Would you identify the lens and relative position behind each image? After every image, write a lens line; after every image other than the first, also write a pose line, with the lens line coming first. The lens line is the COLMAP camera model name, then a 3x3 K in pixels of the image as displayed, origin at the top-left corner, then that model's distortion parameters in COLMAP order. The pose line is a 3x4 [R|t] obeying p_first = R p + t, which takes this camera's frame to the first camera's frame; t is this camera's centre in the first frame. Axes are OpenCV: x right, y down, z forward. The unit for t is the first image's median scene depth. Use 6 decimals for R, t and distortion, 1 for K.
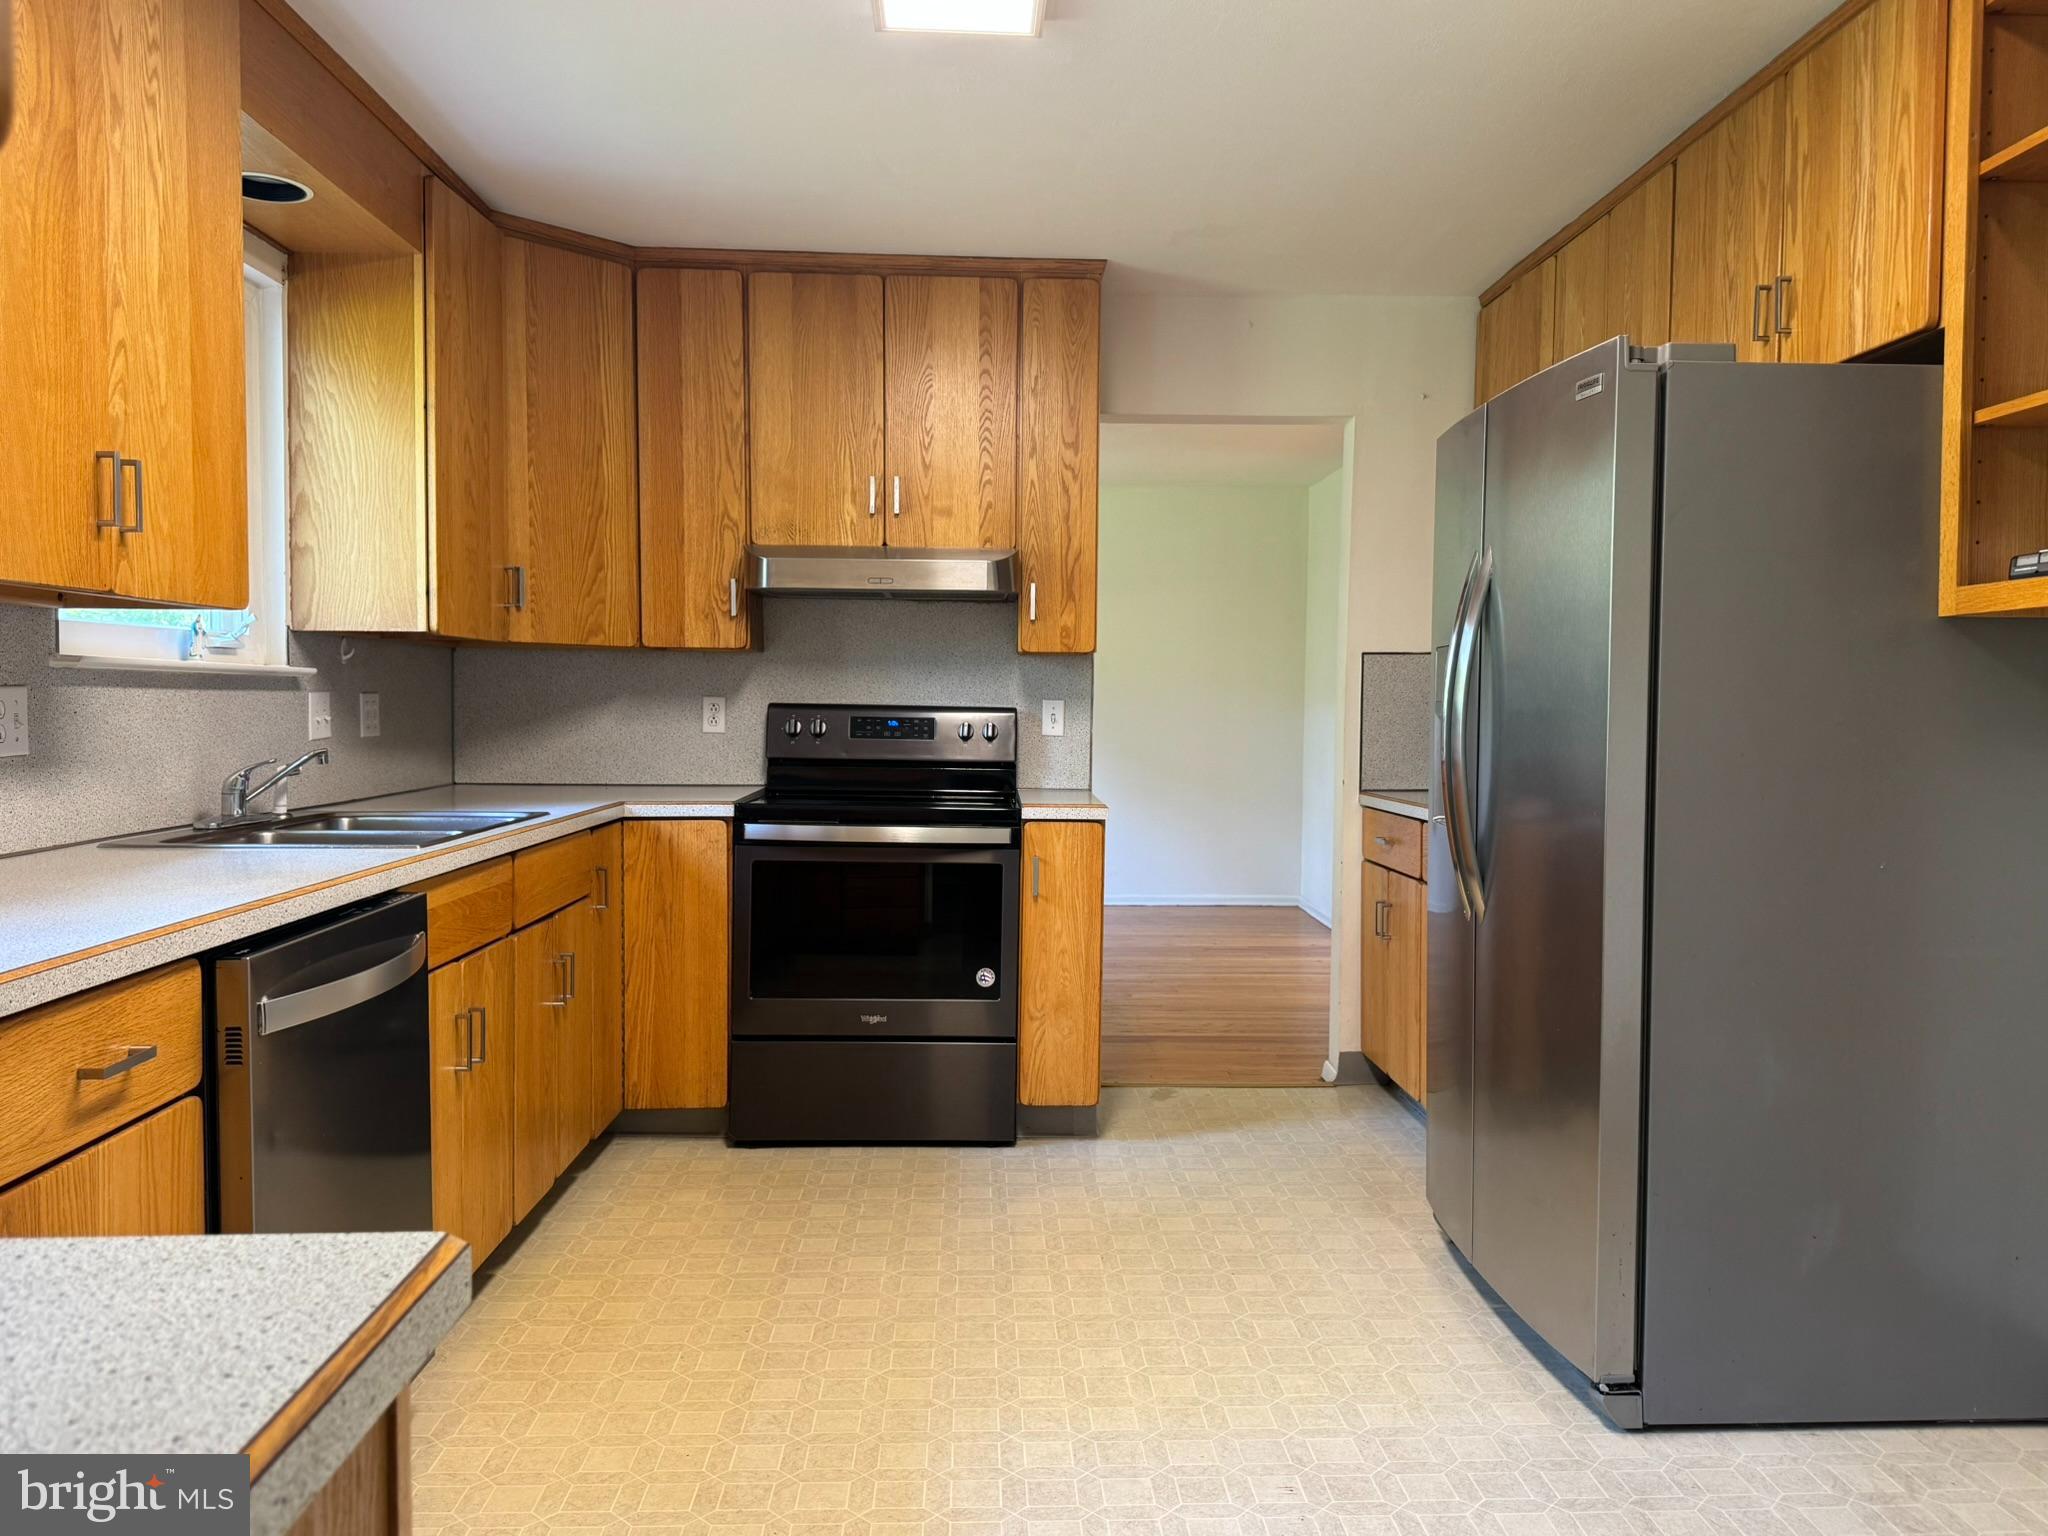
lens RADIAL K [[1478.9, 0, 1024.0], [0, 1478.9, 768.0], [0, 0, 1]] dist [0.057804, -0.082432]
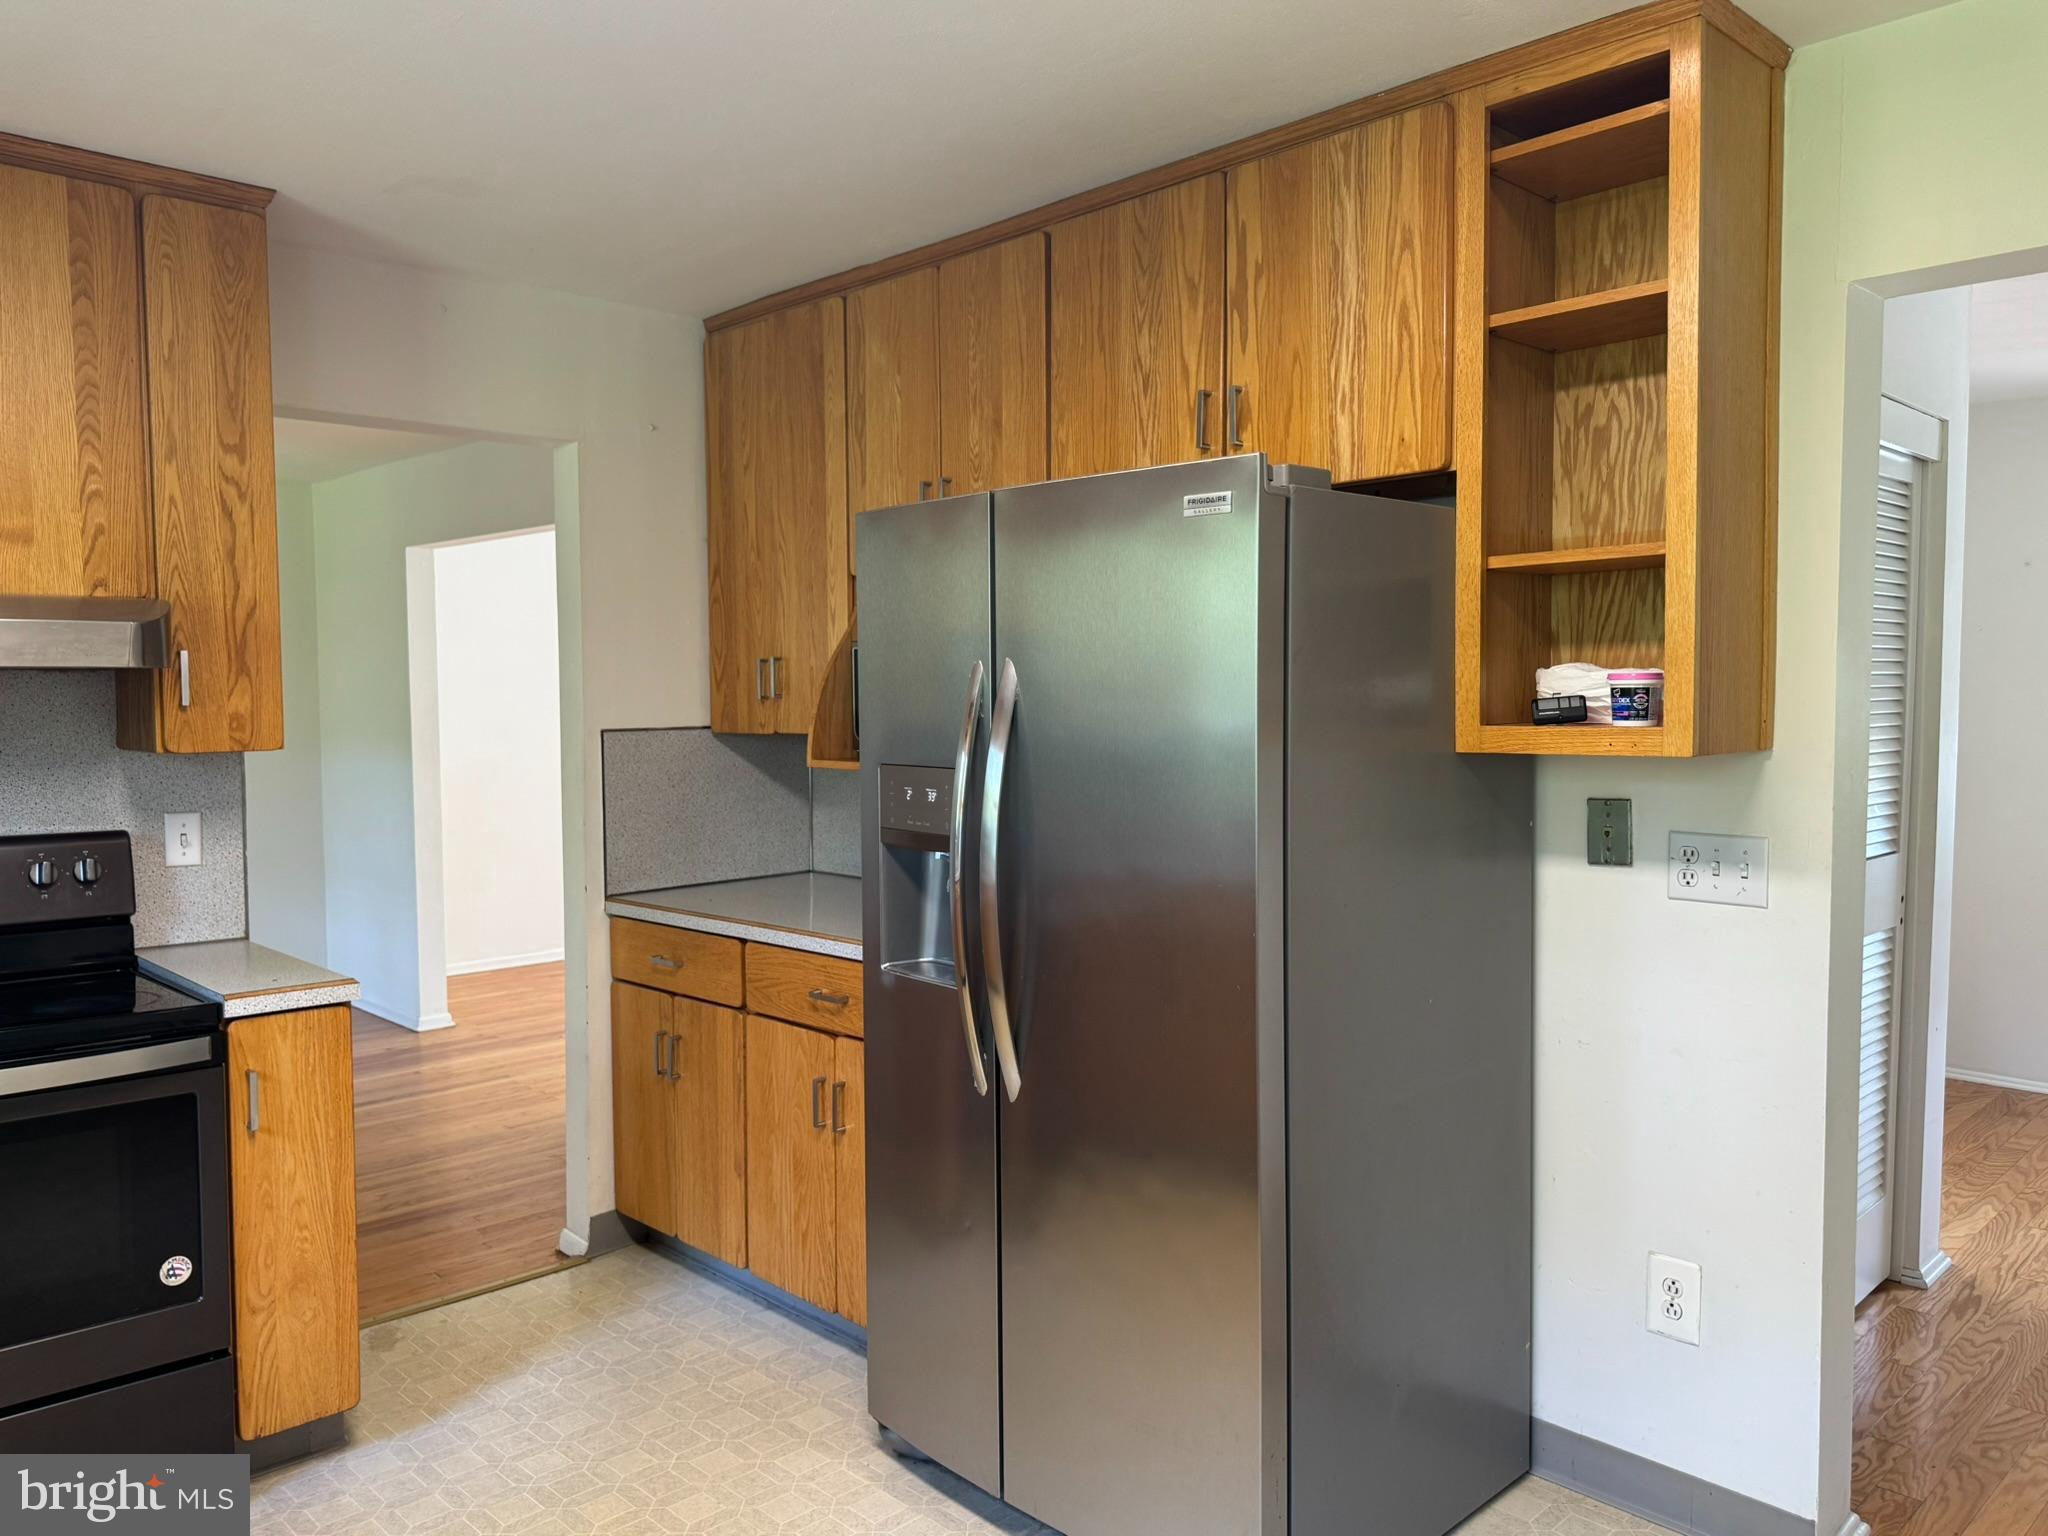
lens RADIAL K [[1465.7, 0, 1024.0], [0, 1465.7, 768.0], [0, 0, 1]] dist [0.038216, -0.077325]
pose [[0.740759, -0.045709, 0.670214, -0.200530], [0.040731, 0.998903, 0.023108, -0.090409], [-0.670535, 0.010181, 0.741808, 0.321321]]
